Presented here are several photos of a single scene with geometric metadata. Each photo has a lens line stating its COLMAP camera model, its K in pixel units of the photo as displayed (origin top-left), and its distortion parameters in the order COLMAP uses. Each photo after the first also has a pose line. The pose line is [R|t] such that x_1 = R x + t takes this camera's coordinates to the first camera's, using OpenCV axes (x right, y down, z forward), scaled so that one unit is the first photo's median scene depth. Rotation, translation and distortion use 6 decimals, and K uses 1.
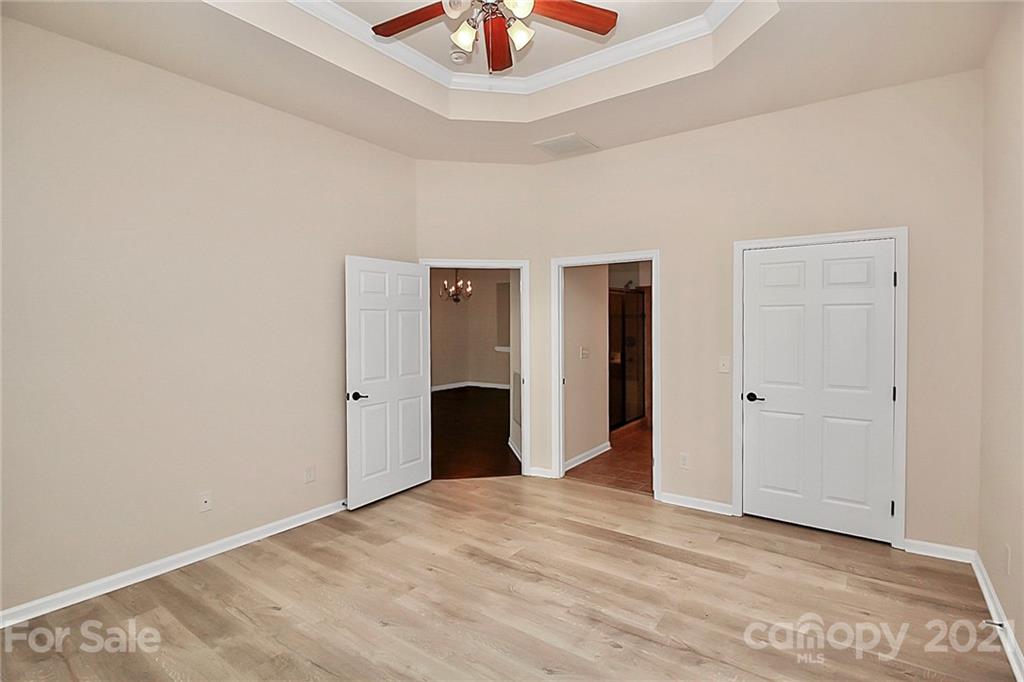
lens RADIAL K [[495.4, 0, 516.6], [0, 495.4, 335.6], [0, 0, 1]] dist [-0.001861, -0.001087]
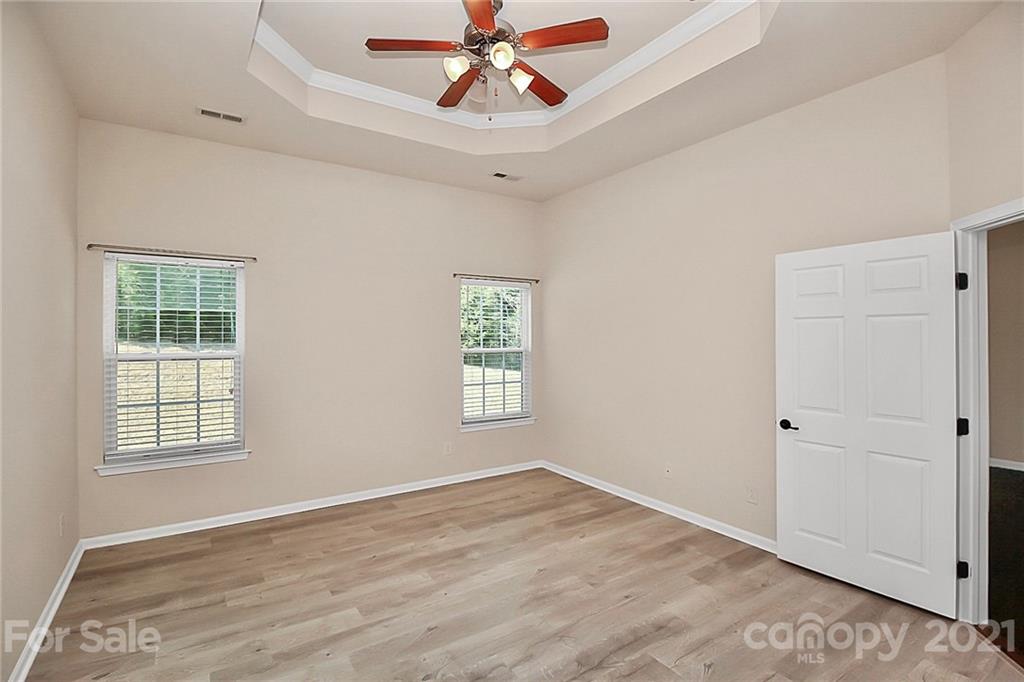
lens RADIAL K [[495.4, 0, 515.4], [0, 495.4, 338.4], [0, 0, 1]] dist [-0.001861, -0.001087]
pose [[-0.348763, 0.006578, -0.937188, 0.740825], [-0.022537, 0.999627, 0.015403, -0.027847], [0.936940, 0.026493, -0.348484, 1.061587]]
